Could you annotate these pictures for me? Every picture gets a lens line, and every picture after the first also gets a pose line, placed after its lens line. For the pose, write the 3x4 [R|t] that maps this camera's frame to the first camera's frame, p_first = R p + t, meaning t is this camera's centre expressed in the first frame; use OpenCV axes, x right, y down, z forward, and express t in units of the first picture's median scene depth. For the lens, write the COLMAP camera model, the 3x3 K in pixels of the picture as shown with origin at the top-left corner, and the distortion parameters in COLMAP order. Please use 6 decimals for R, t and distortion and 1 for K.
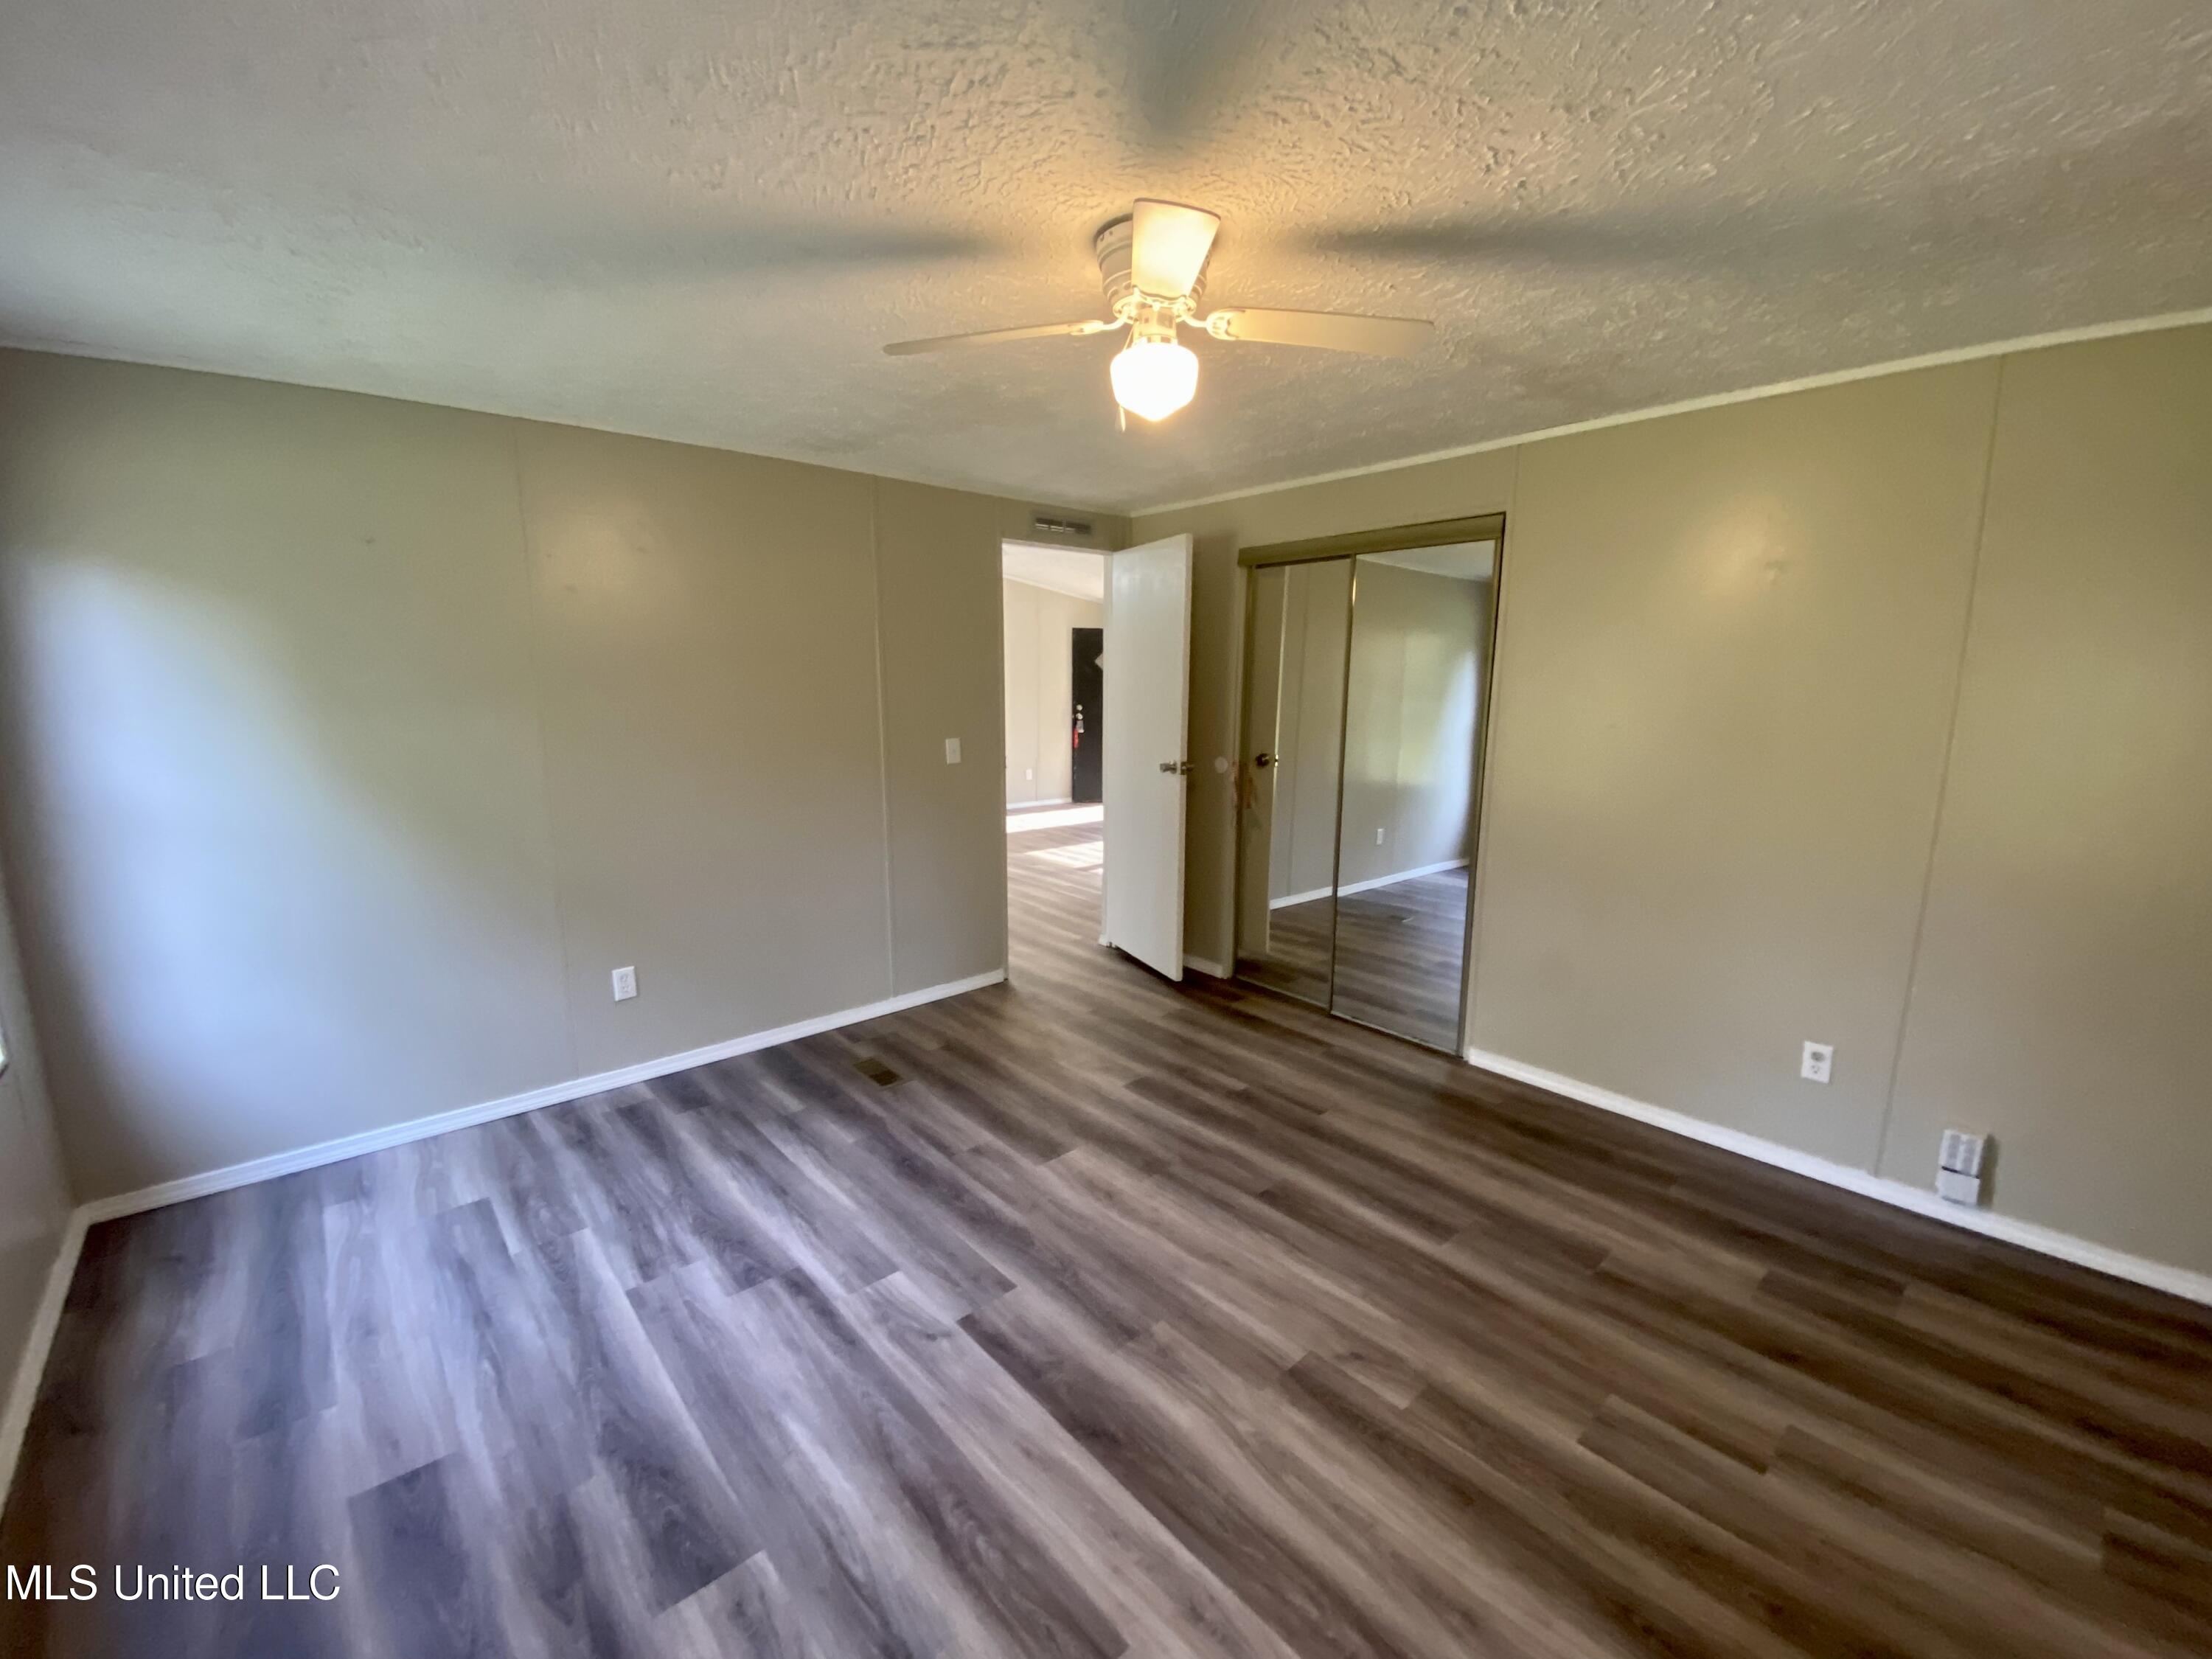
lens RADIAL K [[916.8, 0, 1109.3], [0, 916.8, 834.4], [0, 0, 1]] dist [-0.004548, -0.000553]
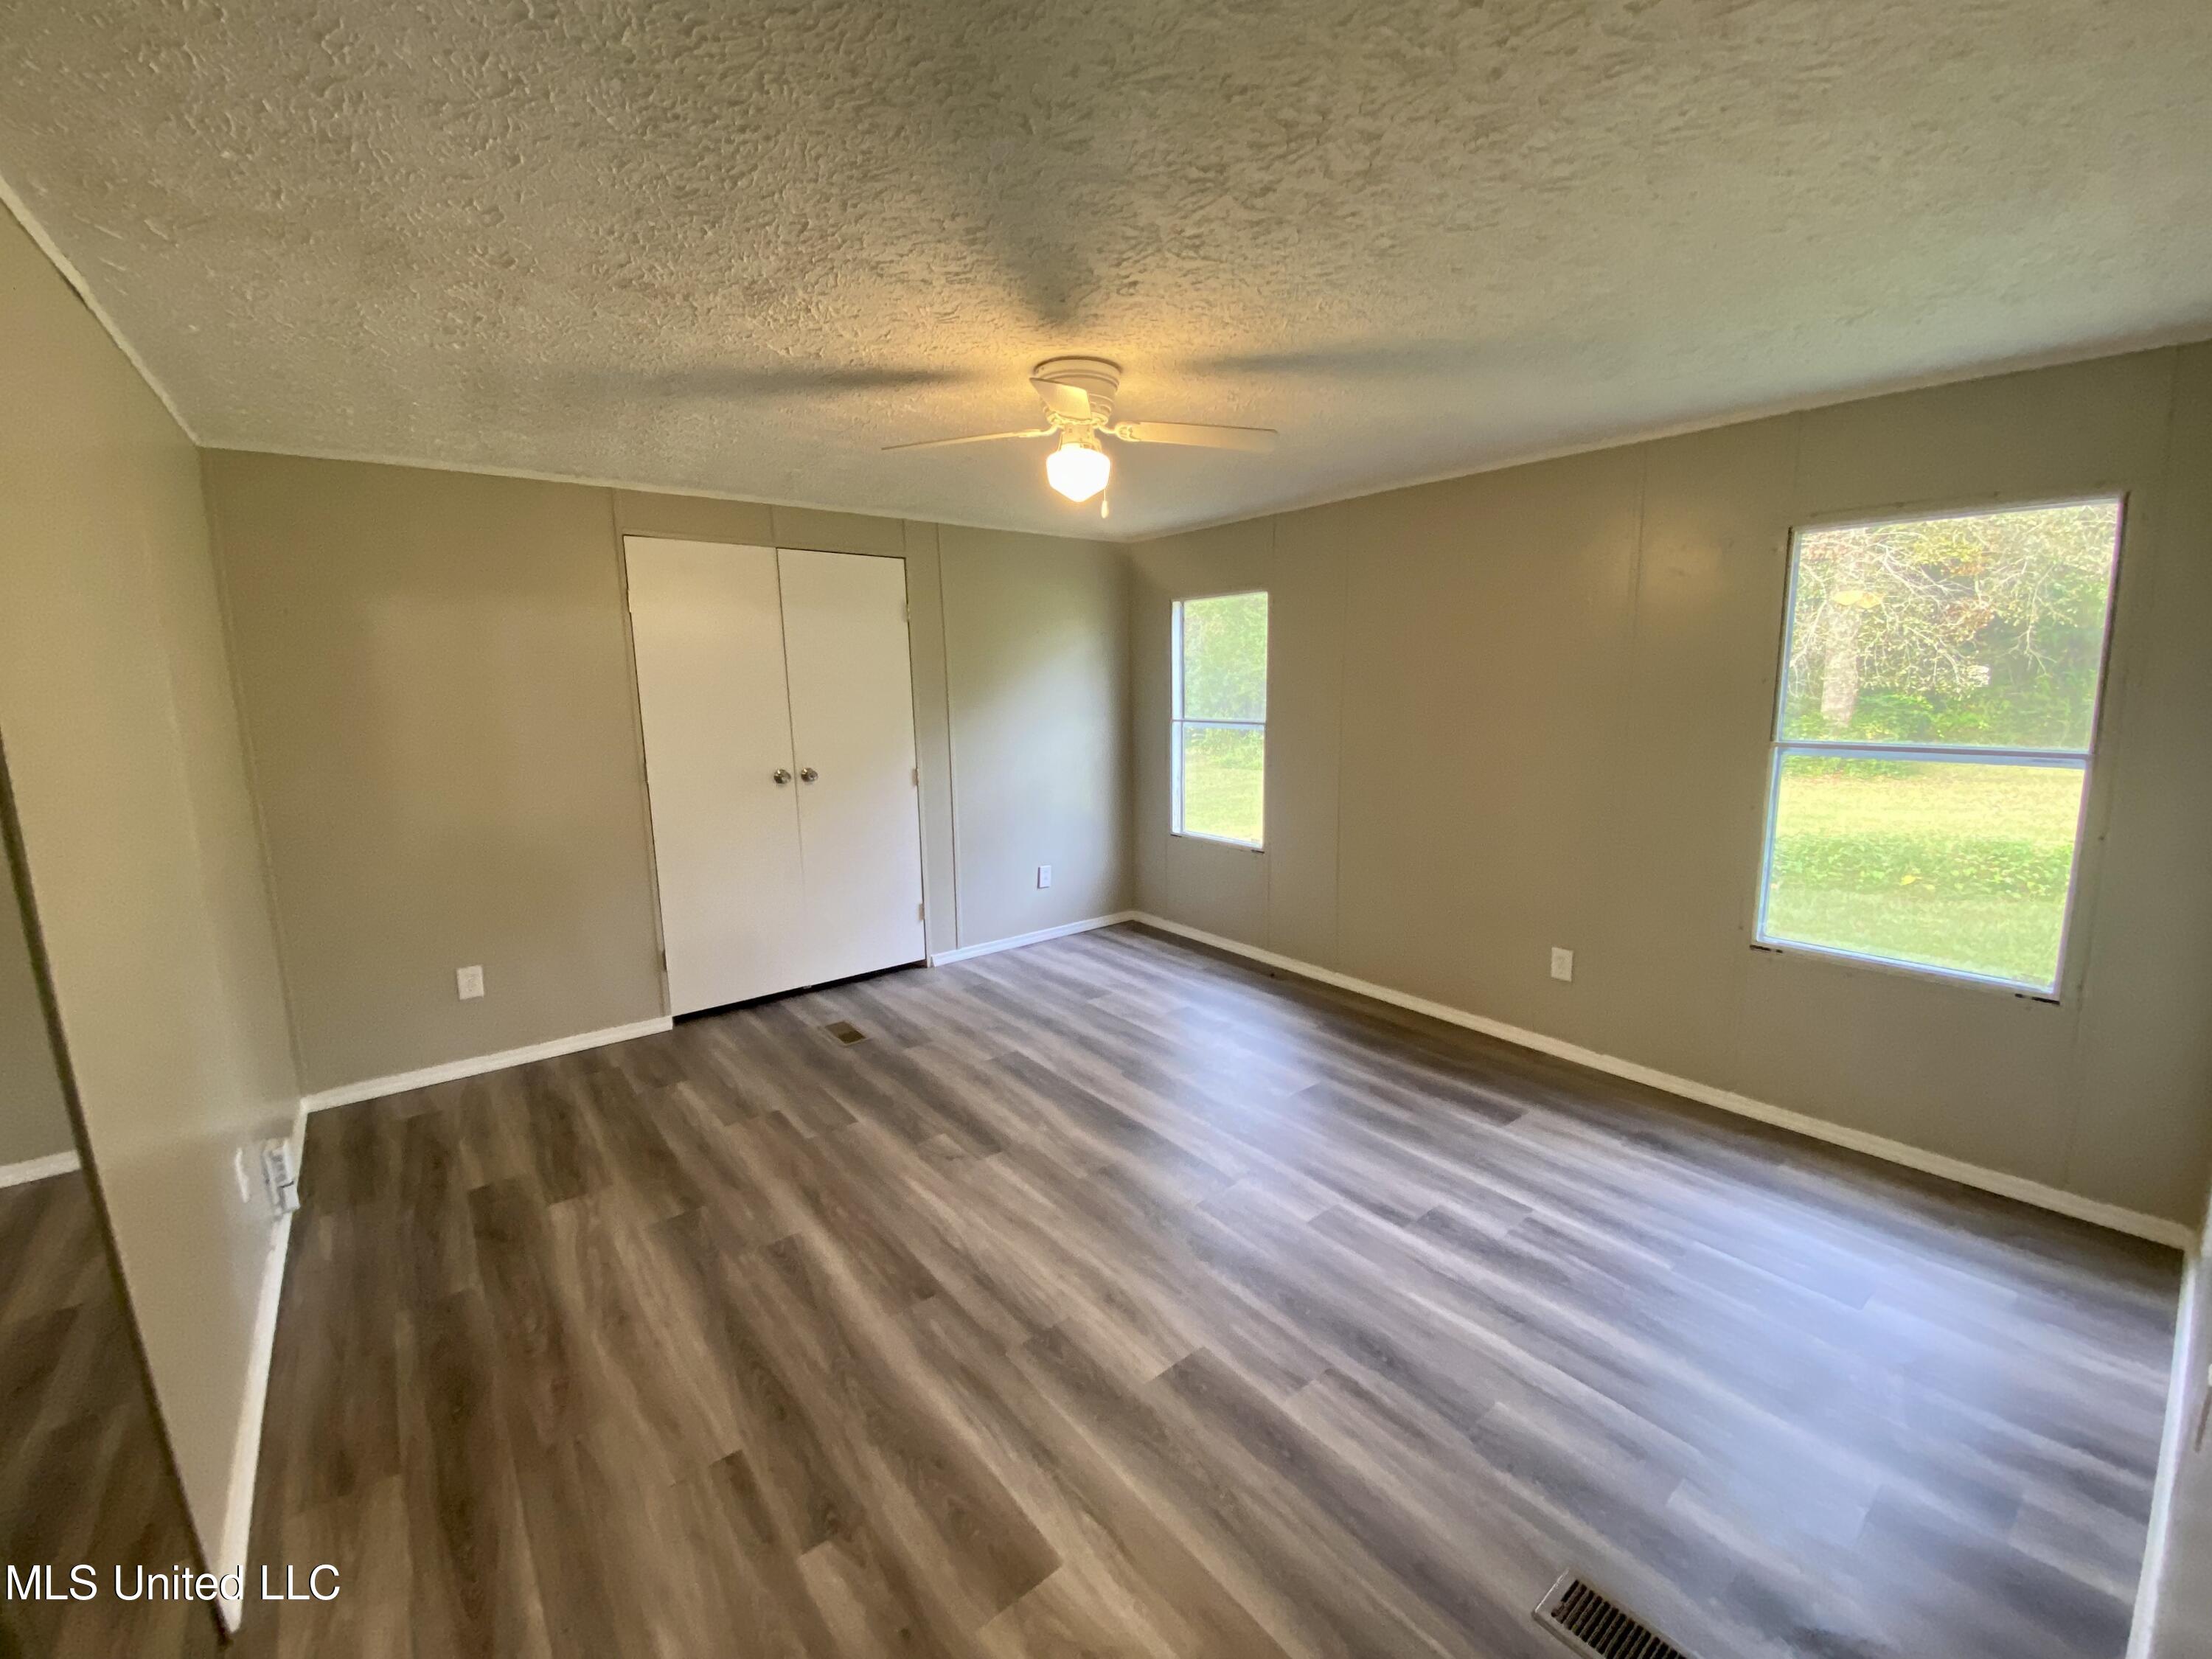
lens RADIAL K [[916.8, 0, 1112.2], [0, 916.8, 825.9], [0, 0, 1]] dist [-0.004548, -0.000553]
pose [[-0.998635, 0.005047, 0.051983, -0.053622], [0.022115, 0.942548, 0.333337, -0.335908], [-0.047314, 0.334032, -0.941374, 1.833130]]
